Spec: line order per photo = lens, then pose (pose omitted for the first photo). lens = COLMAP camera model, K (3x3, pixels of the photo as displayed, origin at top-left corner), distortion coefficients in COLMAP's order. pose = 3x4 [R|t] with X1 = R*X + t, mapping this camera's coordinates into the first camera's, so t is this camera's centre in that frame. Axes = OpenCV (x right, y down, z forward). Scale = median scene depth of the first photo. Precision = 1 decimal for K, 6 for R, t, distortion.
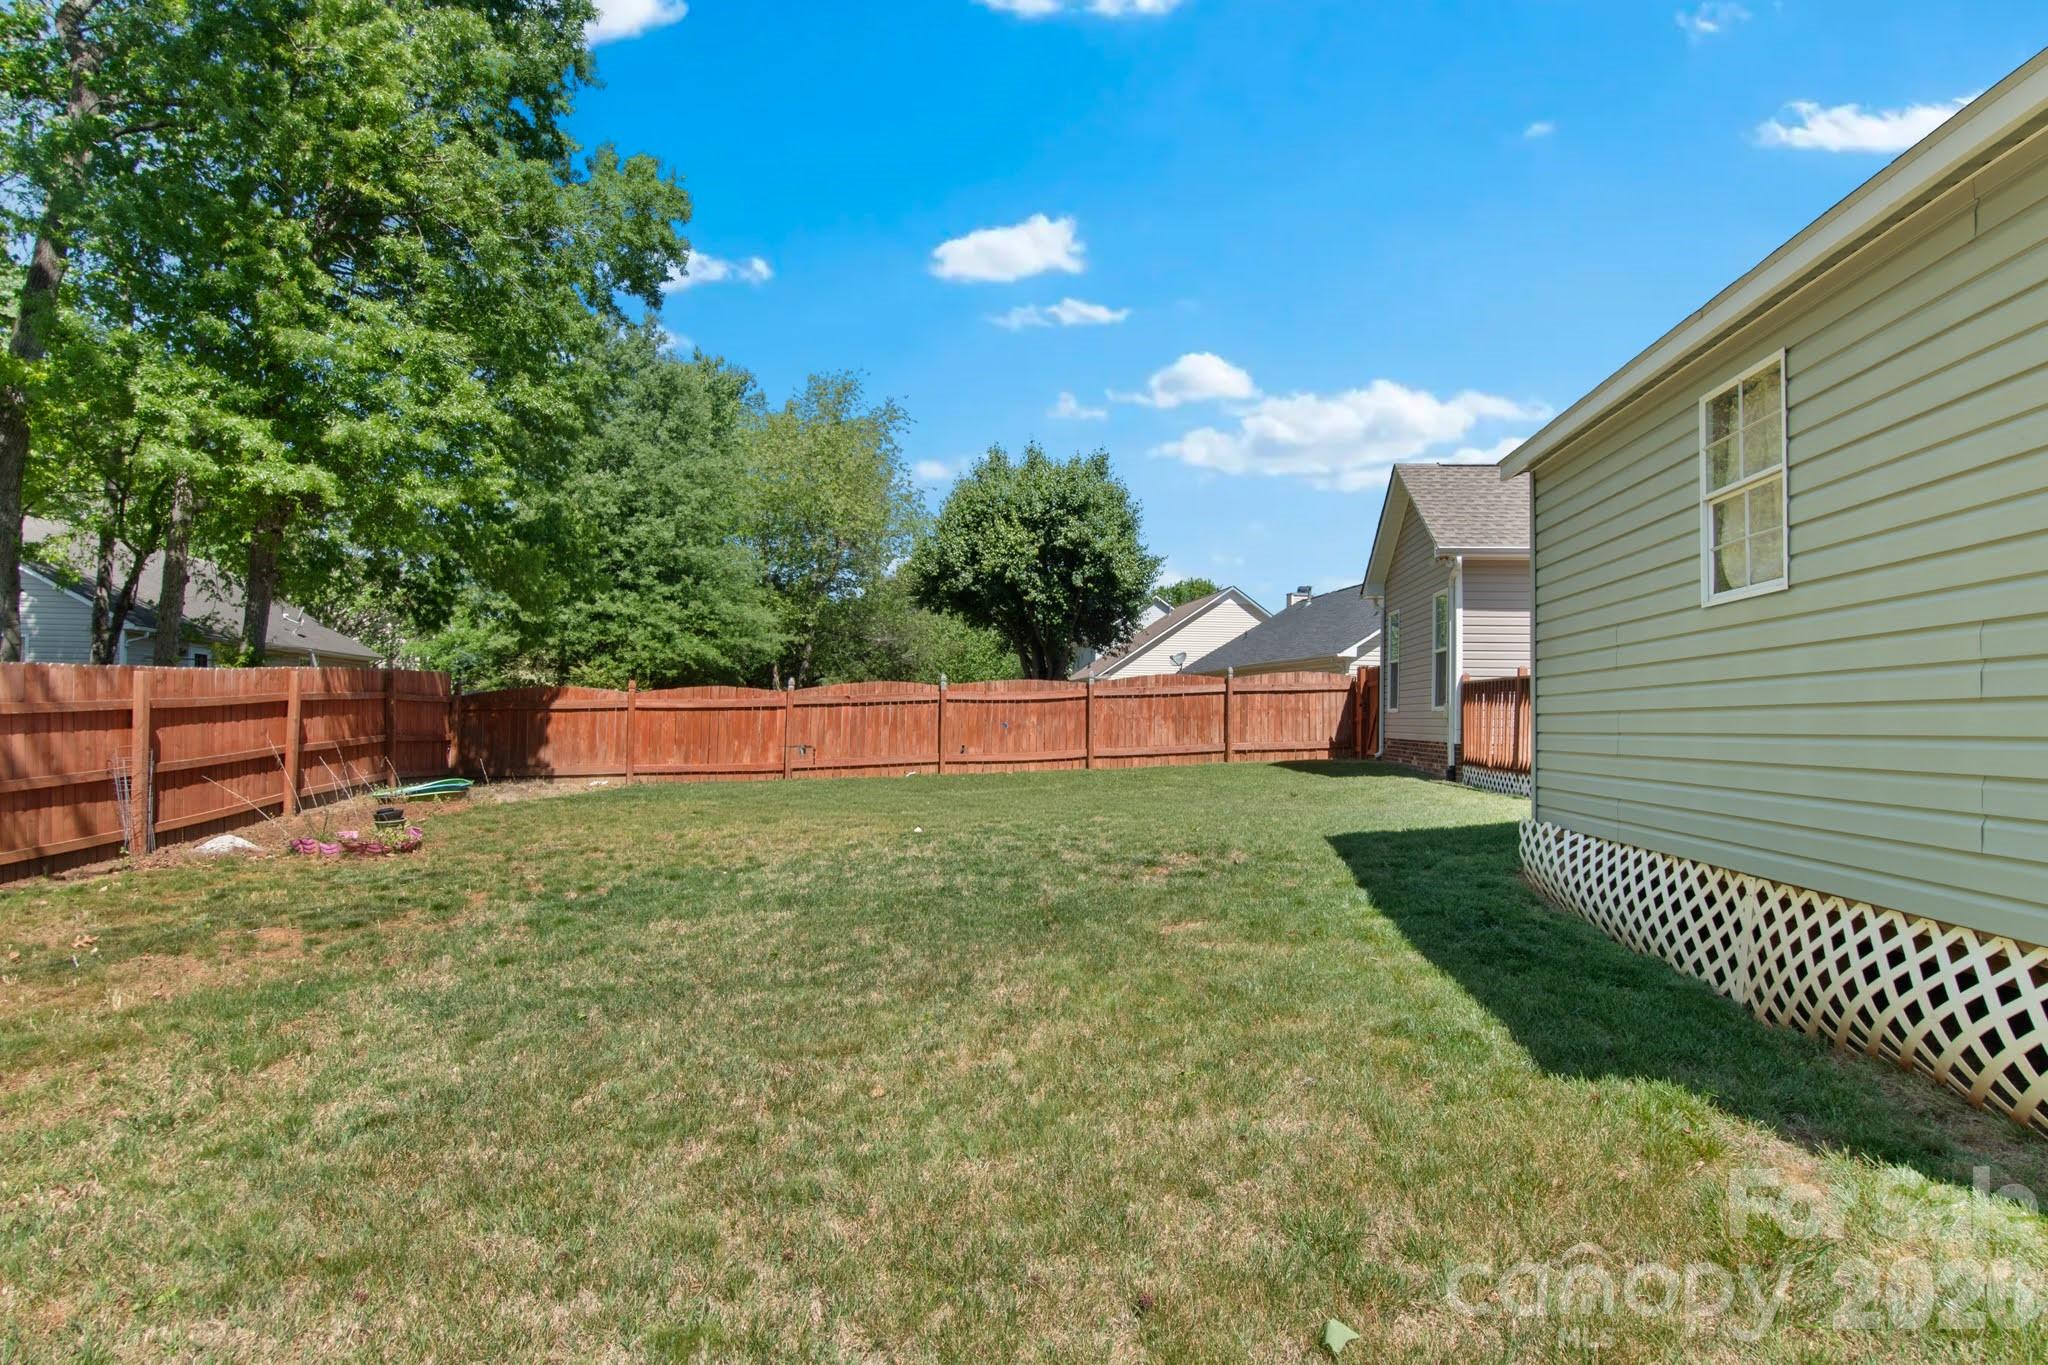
lens RADIAL K [[1099.5, 0, 1074.9], [0, 1099.5, 704.6], [0, 0, 1]] dist [0.000552, 0.000135]
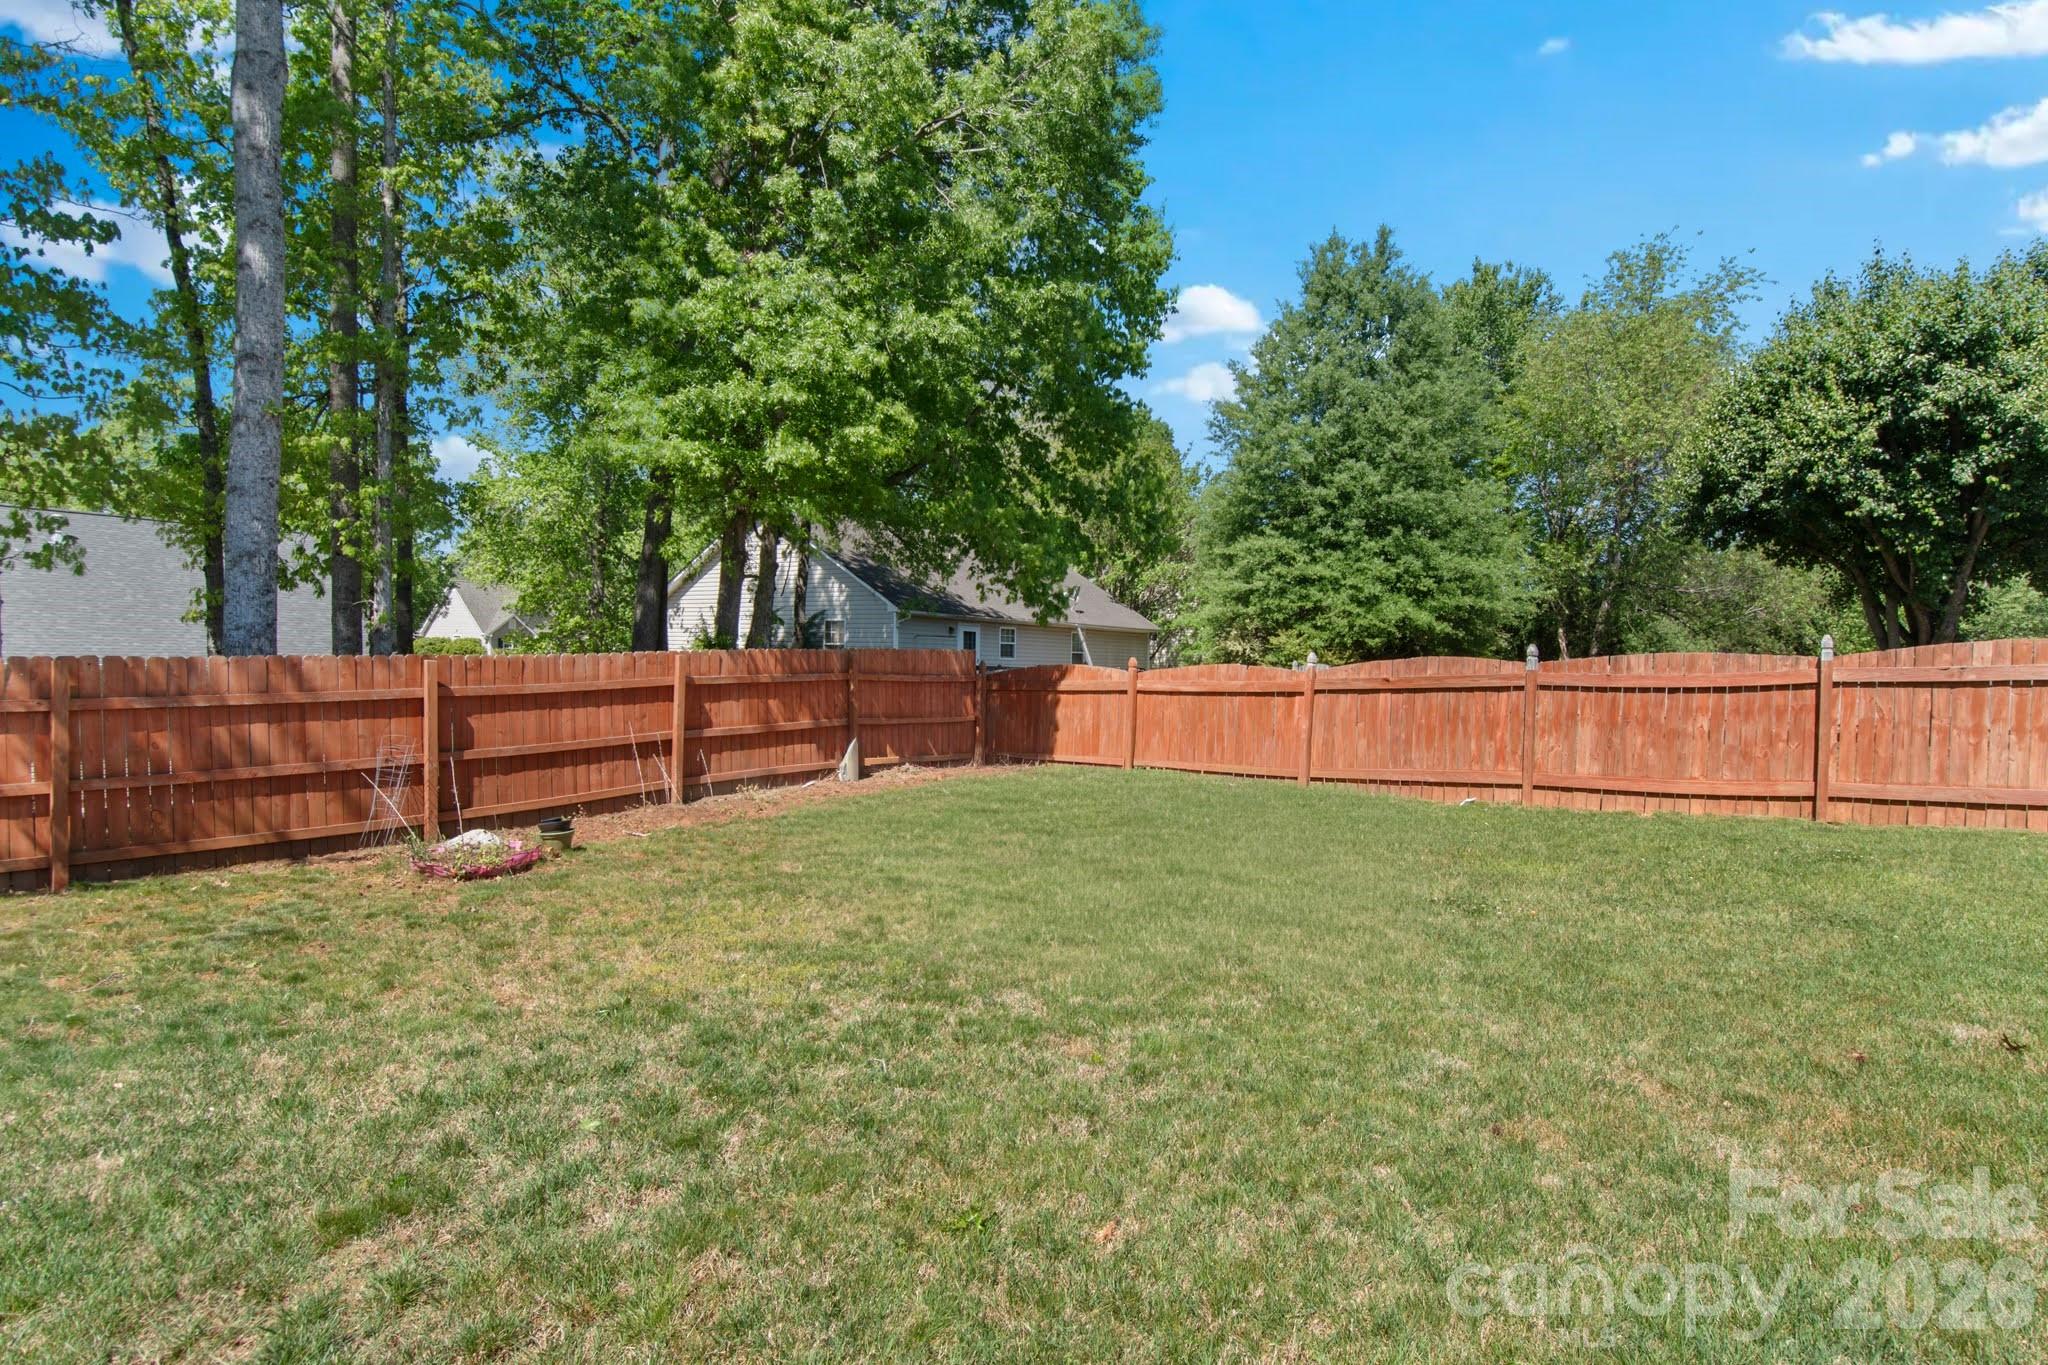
lens RADIAL K [[1099.5, 0, 1074.9], [0, 1099.5, 704.6], [0, 0, 1]] dist [0.000552, 0.000135]
pose [[0.686099, 0.028845, -0.726936, 0.104757], [-0.004639, 0.999367, 0.035277, -0.009945], [0.727493, -0.020831, 0.685799, 0.261016]]
